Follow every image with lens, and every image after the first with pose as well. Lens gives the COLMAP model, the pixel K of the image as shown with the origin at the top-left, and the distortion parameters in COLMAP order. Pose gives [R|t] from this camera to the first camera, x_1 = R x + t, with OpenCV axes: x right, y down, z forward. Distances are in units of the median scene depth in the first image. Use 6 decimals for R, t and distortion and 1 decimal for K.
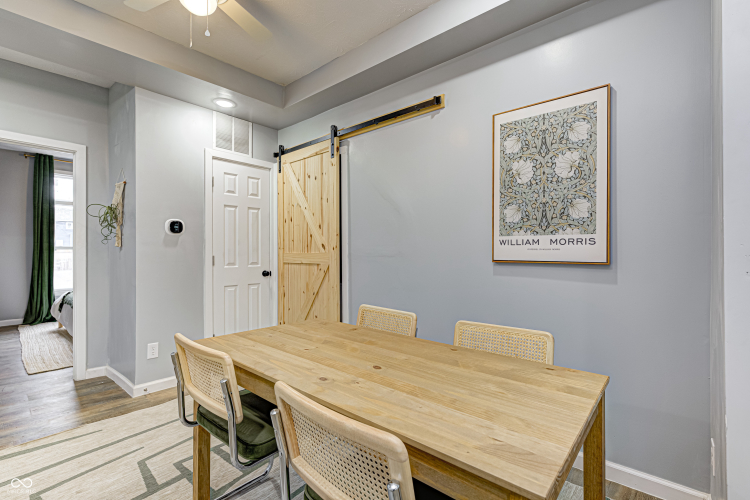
lens RADIAL K [[347.5, 0, 376.7], [0, 347.5, 251.1], [0, 0, 1]] dist [-0.002505, 0.001544]
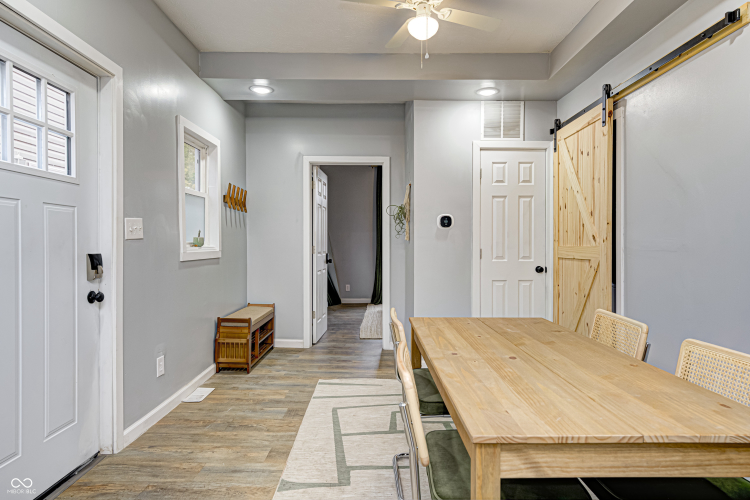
lens RADIAL K [[440.1, 0, 373.7], [0, 440.1, 250.4], [0, 0, 1]] dist [0.007481, 0.004440]
pose [[0.666701, 0.009783, -0.745261, 0.266517], [0.001340, 0.999896, 0.014325, -0.000241], [0.745324, -0.010549, 0.666619, -0.063797]]
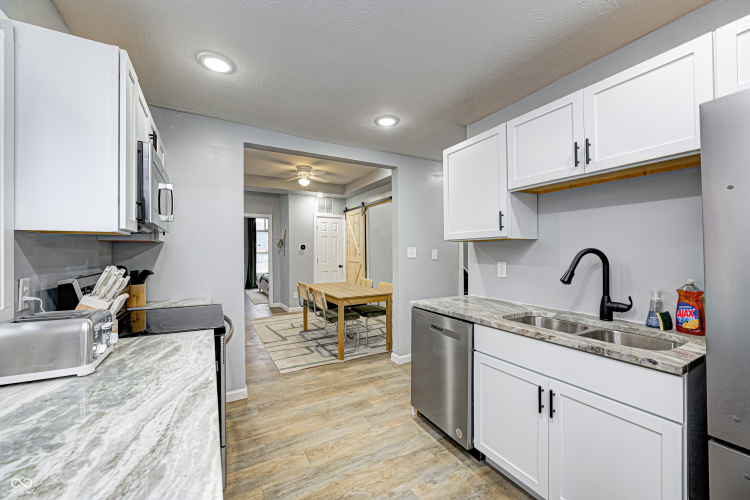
lens RADIAL K [[295.6, 0, 377.8], [0, 295.6, 249.6], [0, 0, 1]] dist [-0.012953, 0.000053]
pose [[0.949614, -0.007317, -0.313335, 0.563969], [0.007624, 0.999971, -0.000246, -0.043564], [0.313328, -0.002156, 0.949643, -0.799262]]
